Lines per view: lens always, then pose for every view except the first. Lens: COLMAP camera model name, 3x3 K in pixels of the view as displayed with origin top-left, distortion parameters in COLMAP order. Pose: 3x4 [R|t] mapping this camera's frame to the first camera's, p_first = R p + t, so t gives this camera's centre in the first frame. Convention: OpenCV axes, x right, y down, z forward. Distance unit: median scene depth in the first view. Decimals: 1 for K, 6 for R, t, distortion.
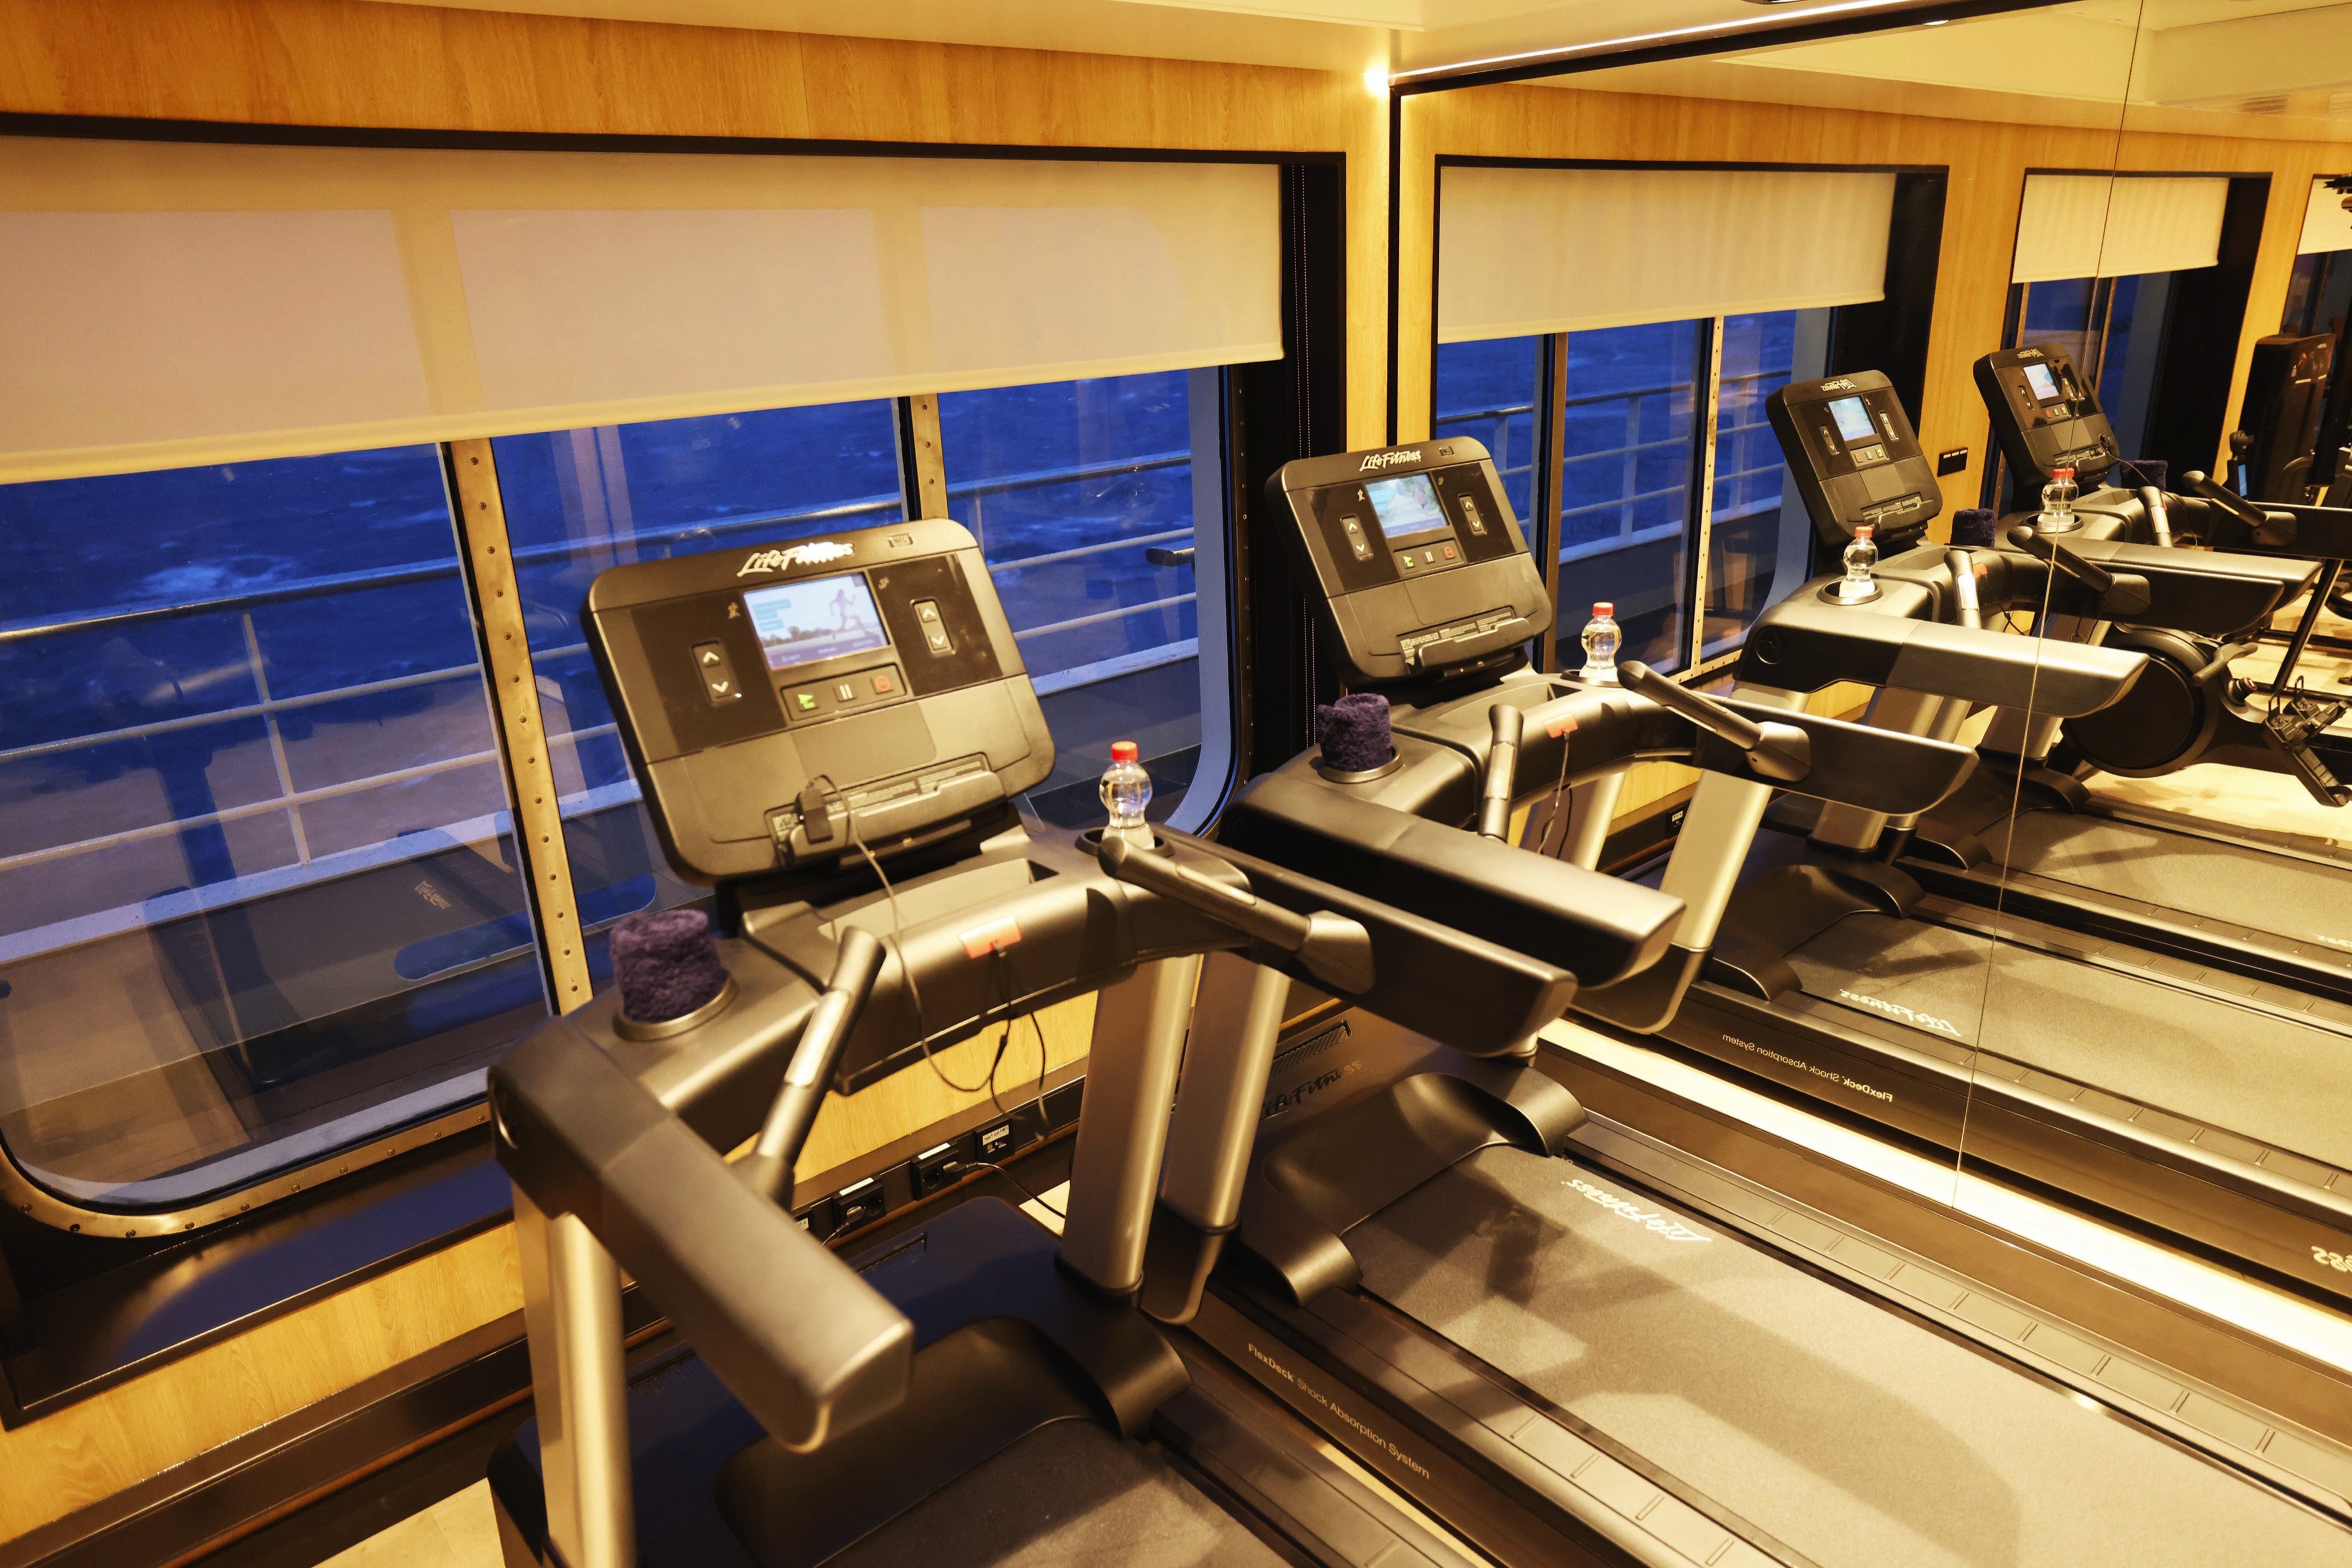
lens RADIAL K [[1535.1, 0, 1176.0], [0, 1535.1, 784.0], [0, 0, 1]] dist [-0.005265, -0.001830]
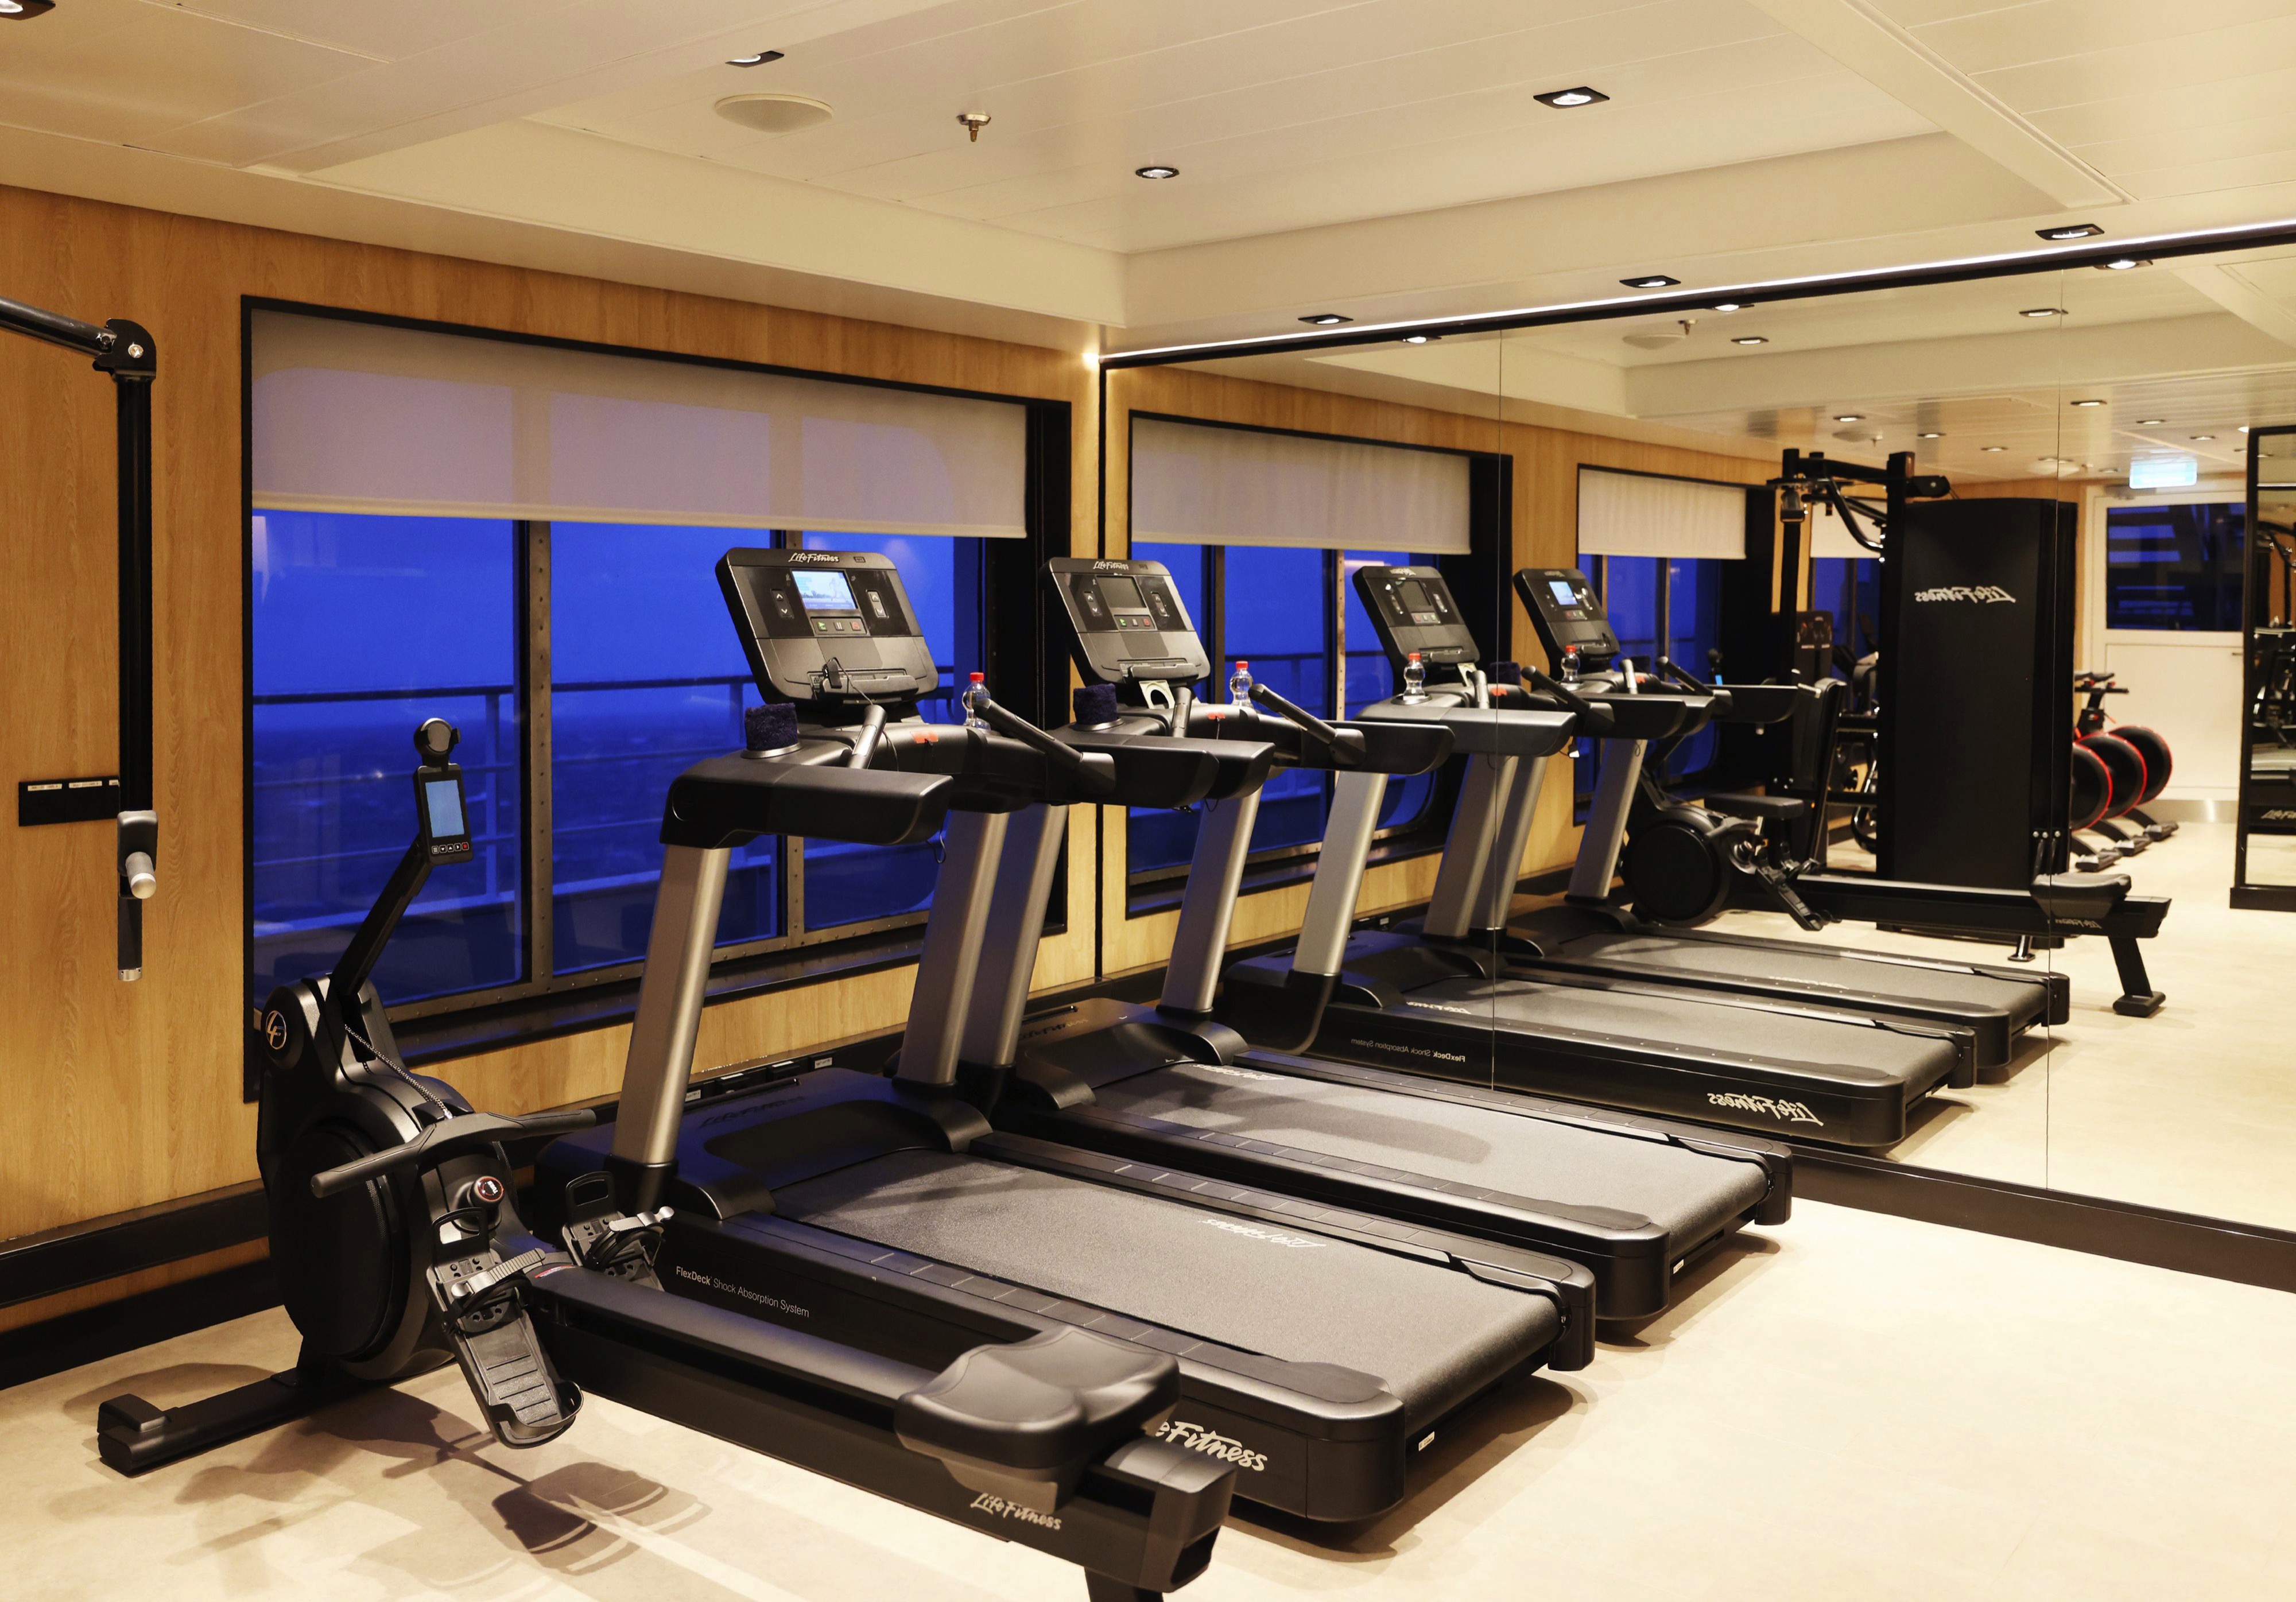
lens RADIAL K [[1909.0, 0, 1083.6], [0, 1909.0, 807.6], [0, 0, 1]] dist [0.005674, 0.000327]
pose [[0.988211, 0.018767, 0.151944, -0.174814], [0.015158, 0.975588, -0.219083, 0.438452], [-0.152347, 0.218803, 0.963803, -0.817518]]
